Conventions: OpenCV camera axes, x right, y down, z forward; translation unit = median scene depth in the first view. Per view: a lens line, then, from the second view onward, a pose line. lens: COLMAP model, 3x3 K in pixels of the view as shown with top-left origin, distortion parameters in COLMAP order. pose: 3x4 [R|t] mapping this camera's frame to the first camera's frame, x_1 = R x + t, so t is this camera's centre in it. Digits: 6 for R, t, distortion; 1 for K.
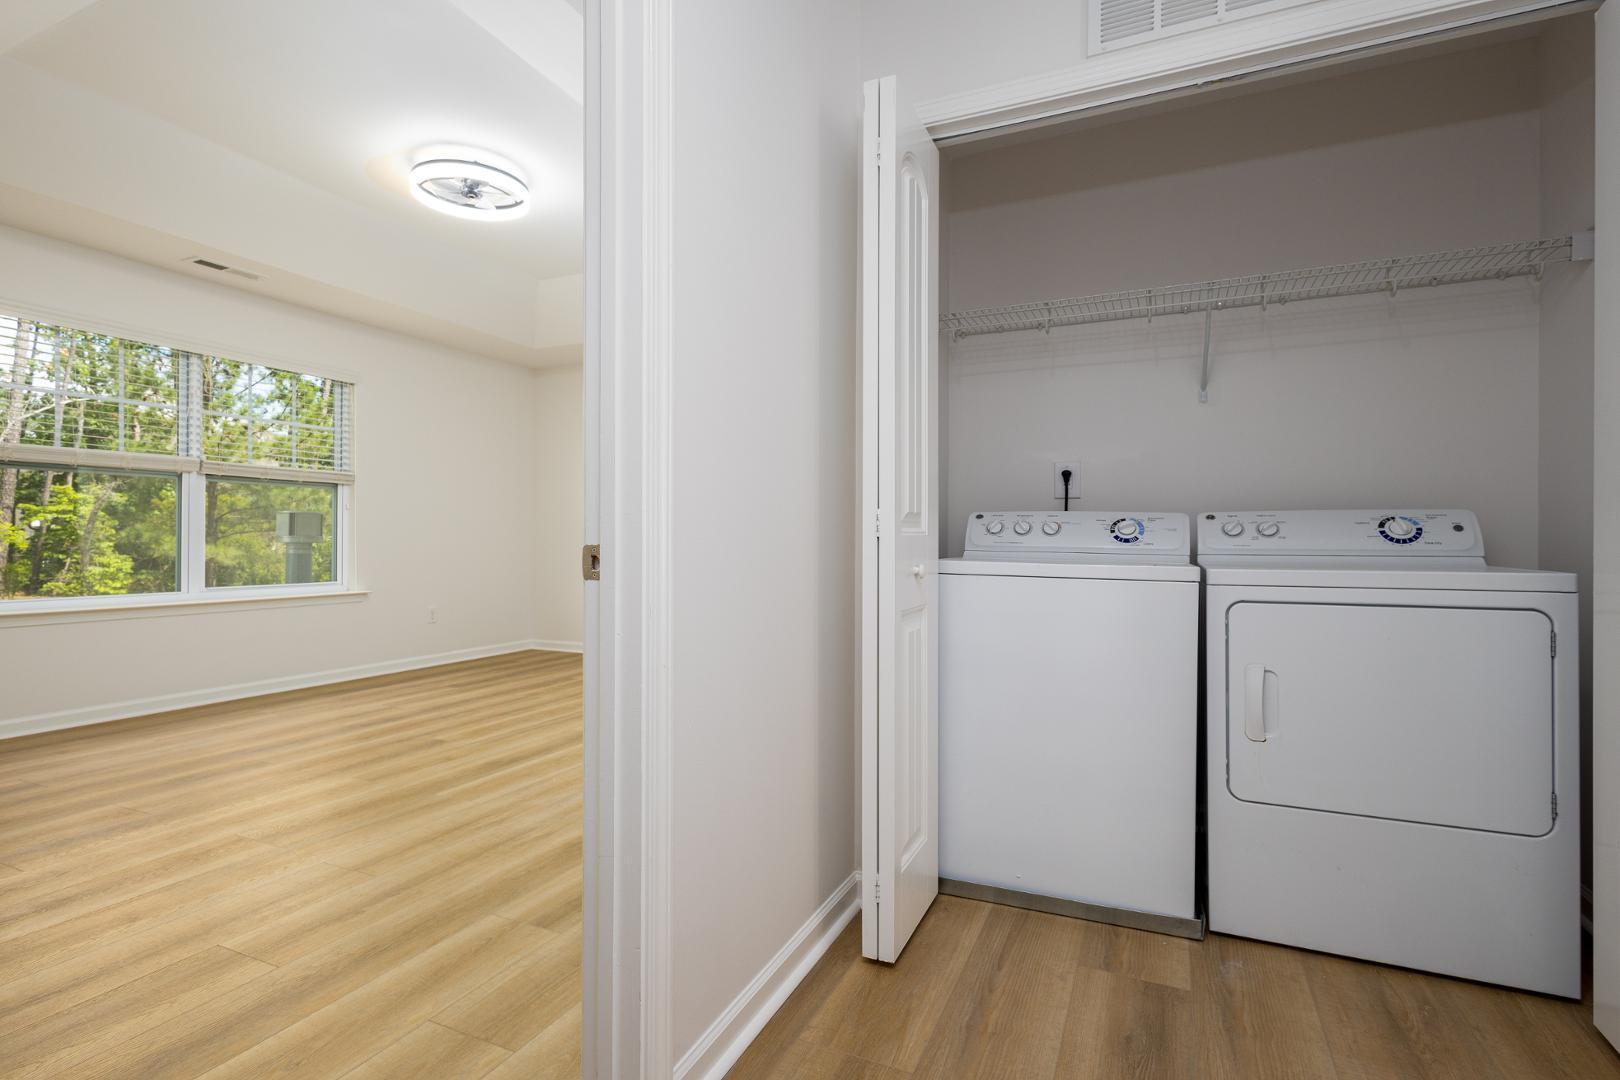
lens RADIAL K [[768.6, 0, 813.6], [0, 768.6, 530.9], [0, 0, 1]] dist [0.001220, -0.000865]
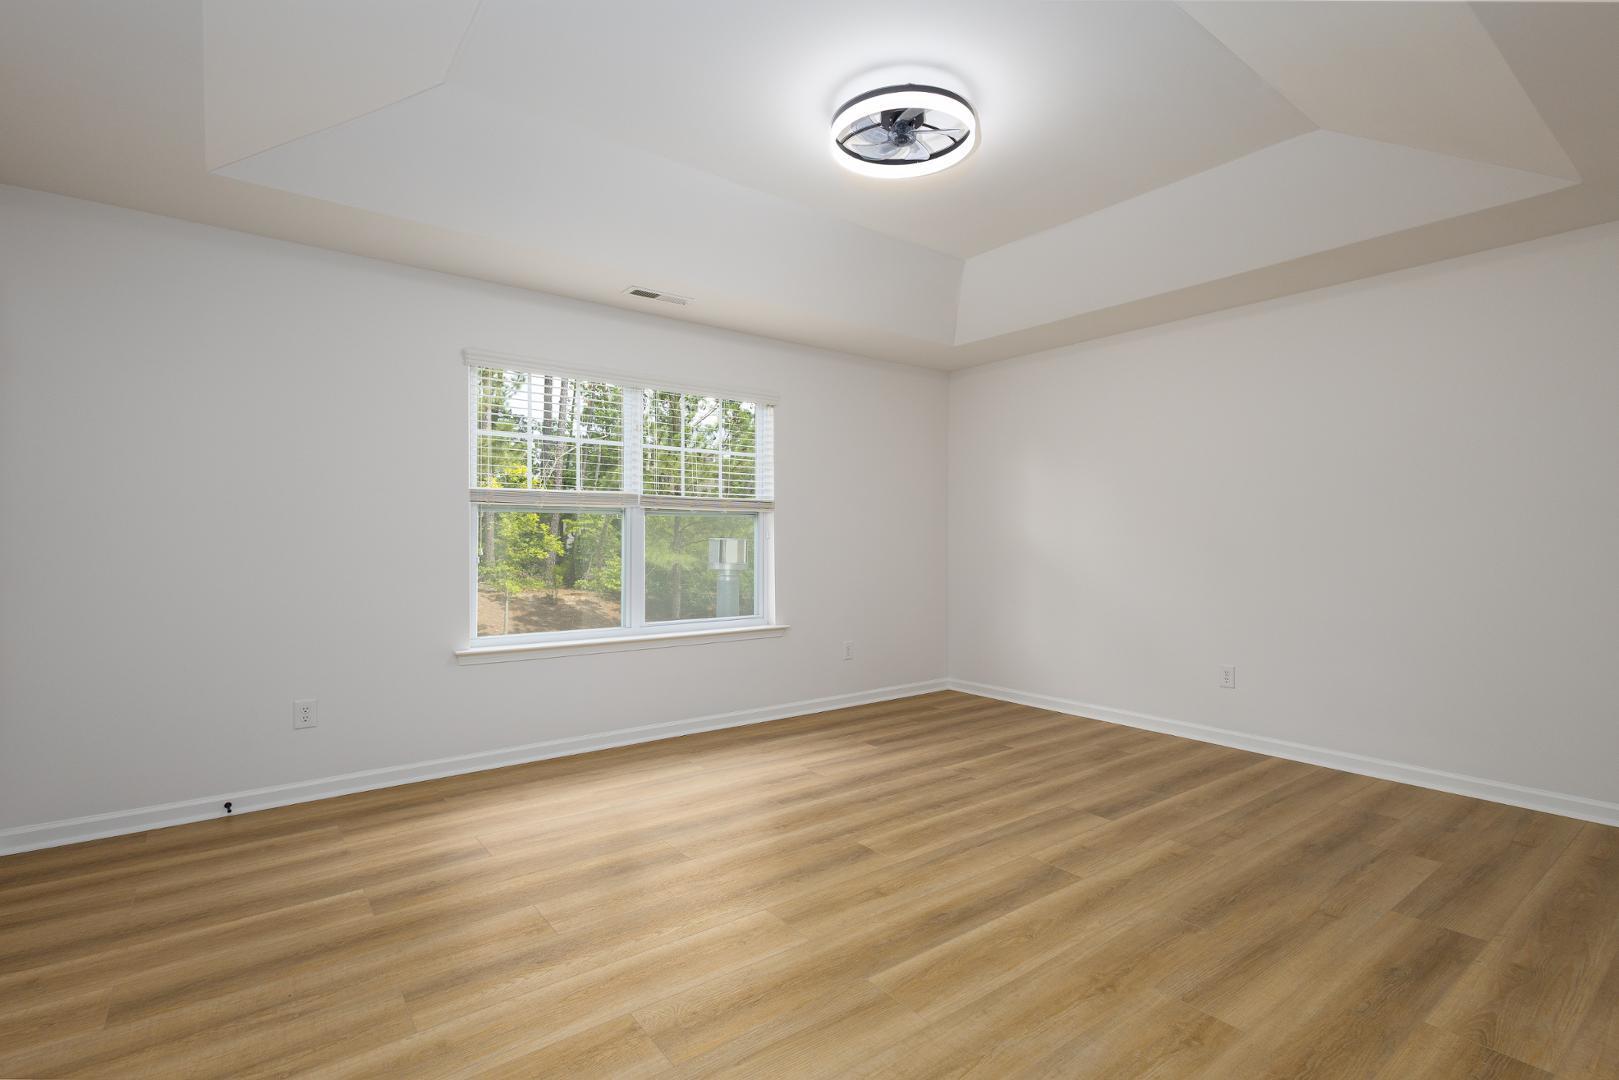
lens RADIAL K [[768.1, 0, 806.1], [0, 768.1, 535.9], [0, 0, 1]] dist [0.001220, -0.000865]
pose [[0.875091, -0.004380, -0.483938, -0.133545], [0.005875, 0.999982, 0.001574, -0.039185], [0.483922, -0.004221, 0.875101, 0.241098]]
